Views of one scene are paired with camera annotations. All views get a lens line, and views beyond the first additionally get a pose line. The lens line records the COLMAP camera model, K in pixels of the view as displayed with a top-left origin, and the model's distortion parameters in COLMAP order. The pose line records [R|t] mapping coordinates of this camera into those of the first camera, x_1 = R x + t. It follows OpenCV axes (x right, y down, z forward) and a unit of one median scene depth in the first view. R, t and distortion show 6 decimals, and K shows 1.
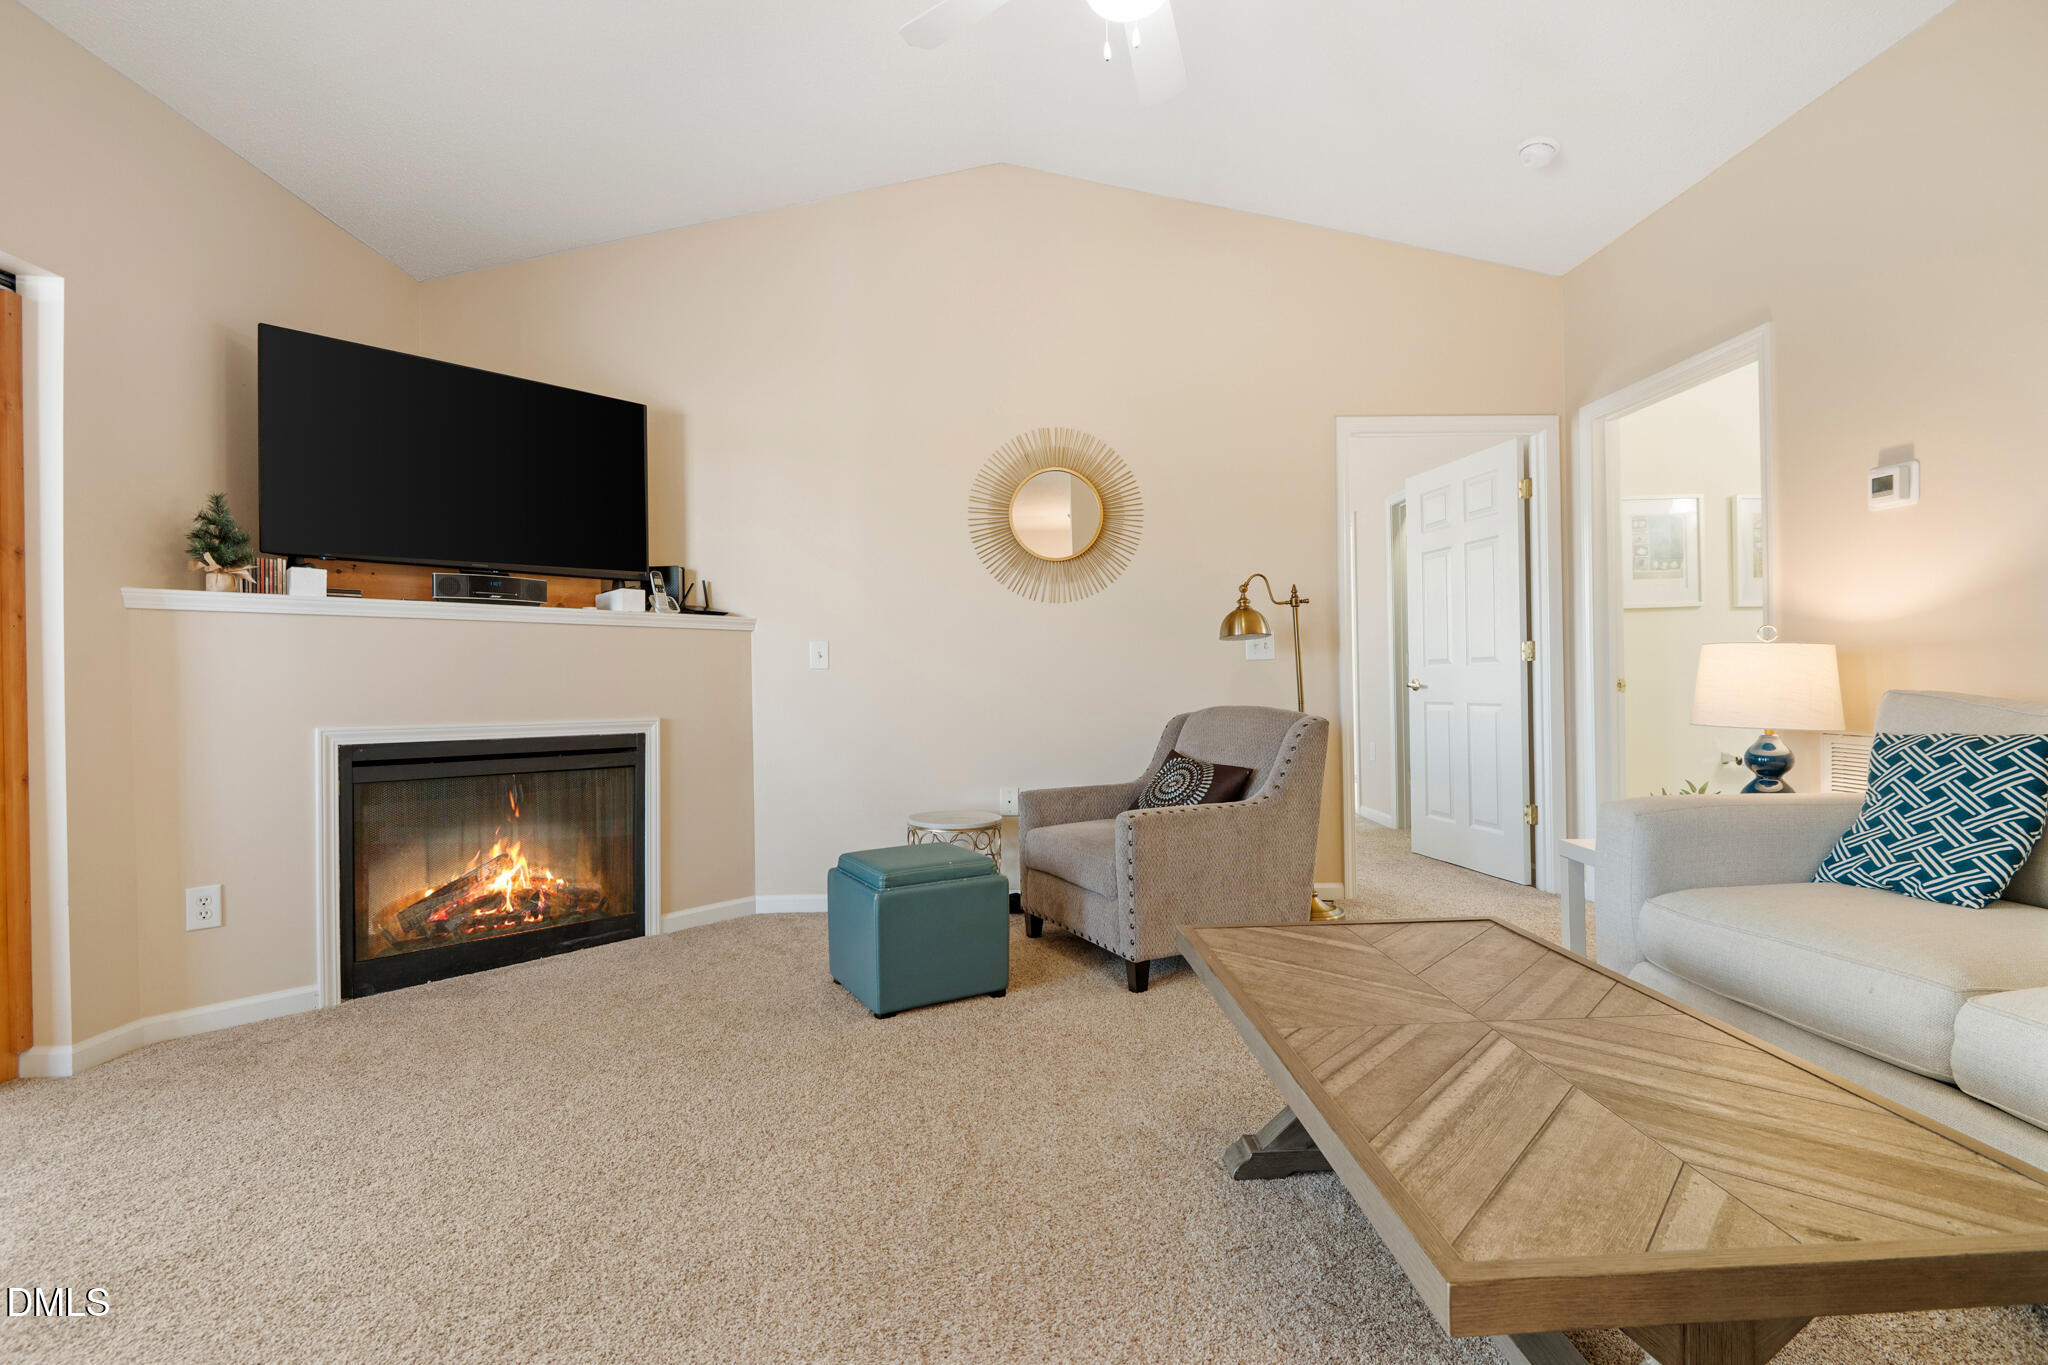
lens RADIAL K [[931.2, 0, 1026.1], [0, 931.2, 679.8], [0, 0, 1]] dist [0.000840, -0.005286]
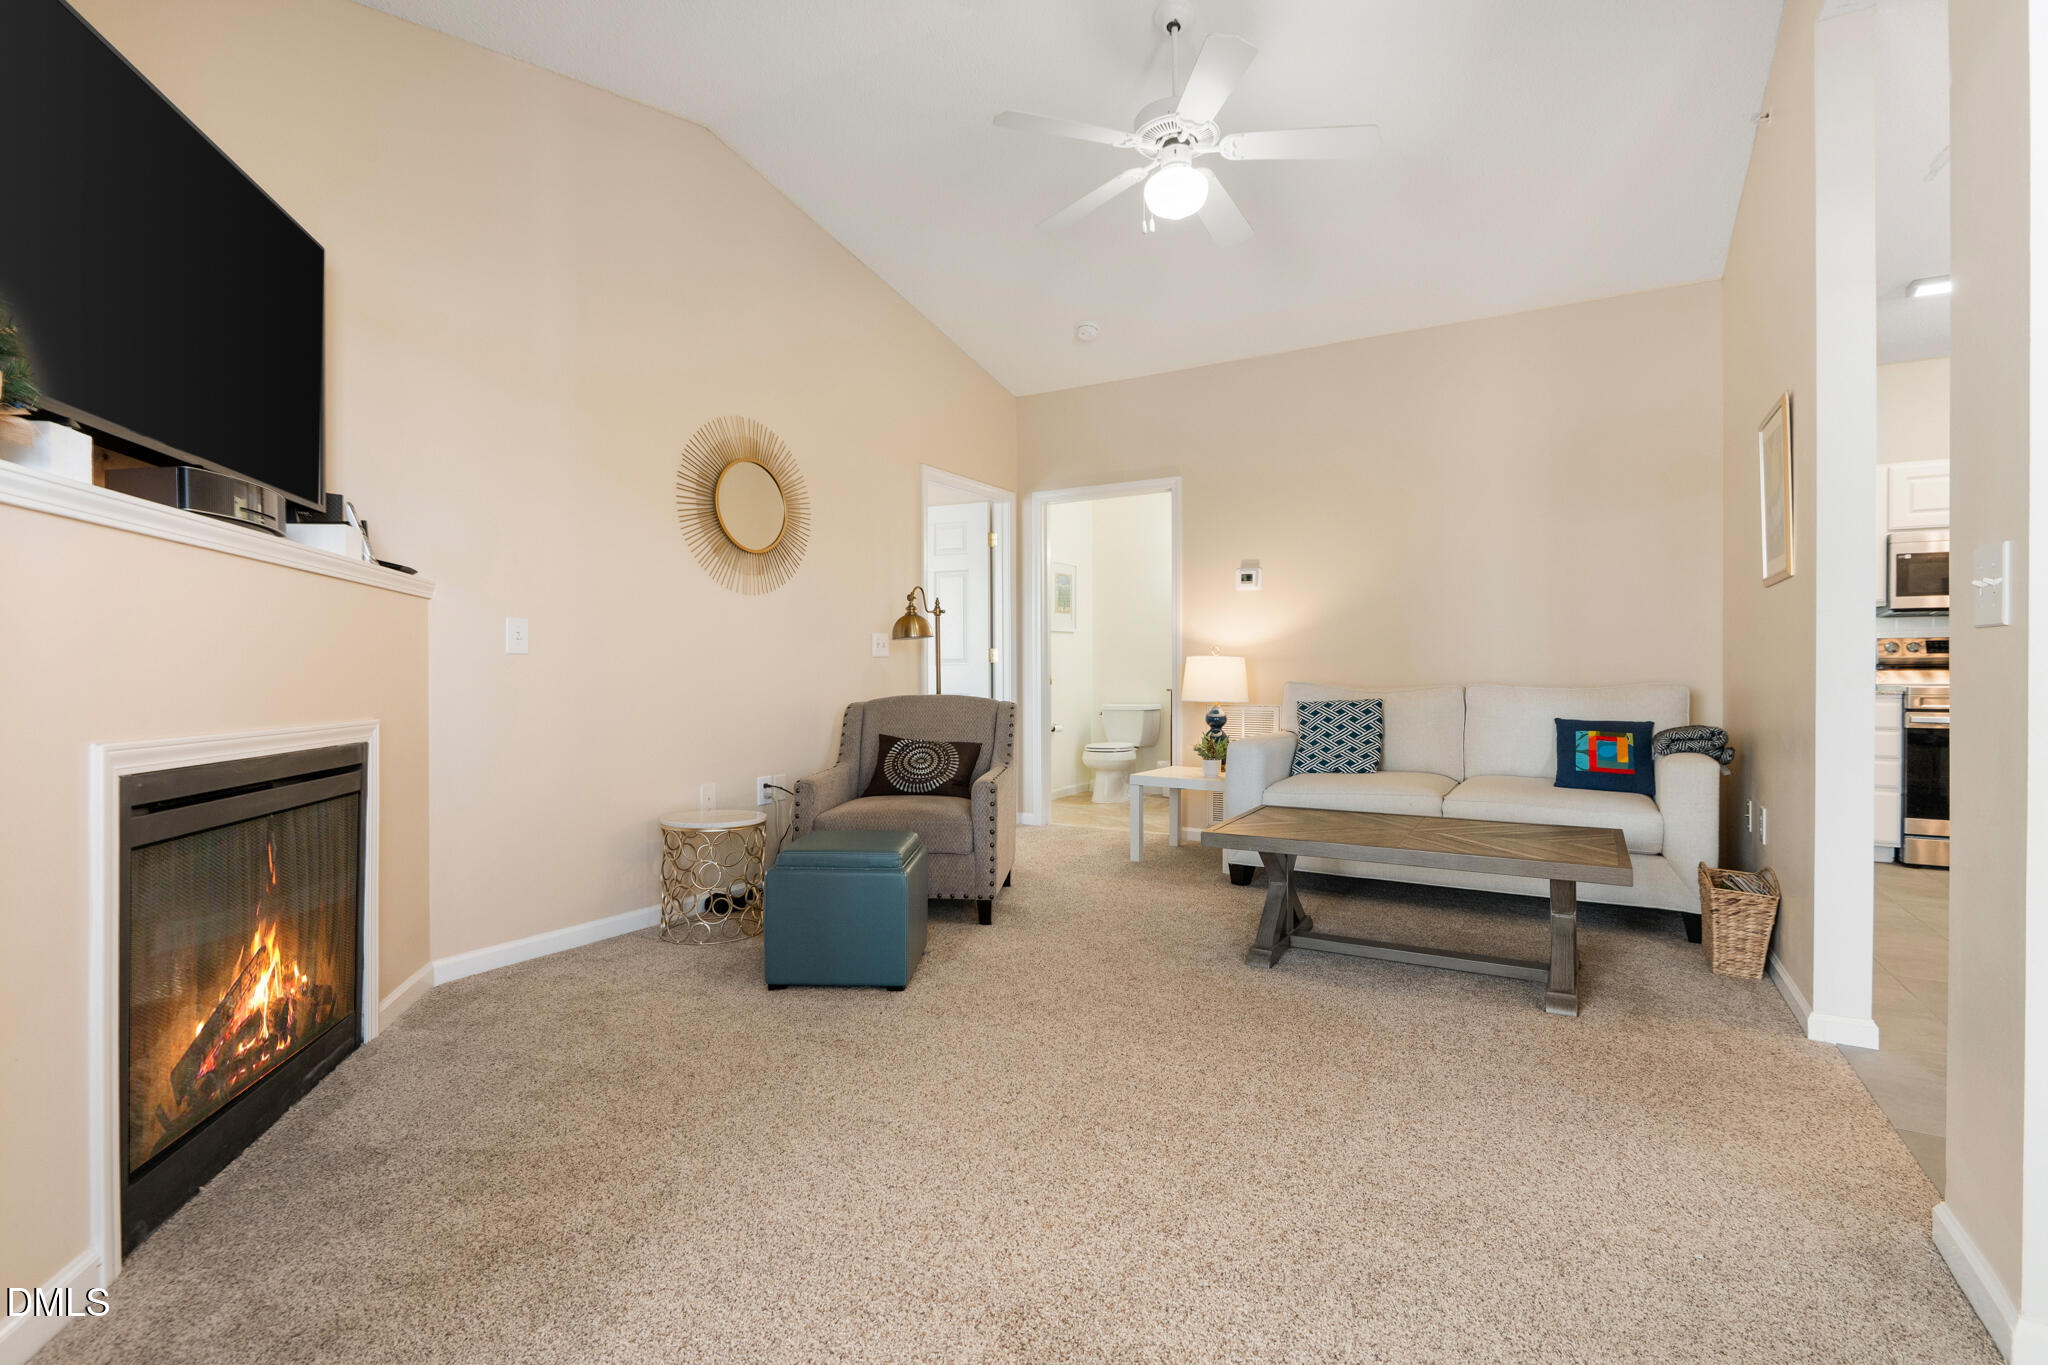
lens RADIAL K [[931.2, 0, 1031.4], [0, 931.2, 676.5], [0, 0, 1]] dist [0.000840, -0.005286]
pose [[0.541262, 0.009377, 0.840802, -0.788914], [-0.005220, 0.999956, -0.007792, 0.014087], [-0.840838, -0.000171, 0.541287, 0.251794]]
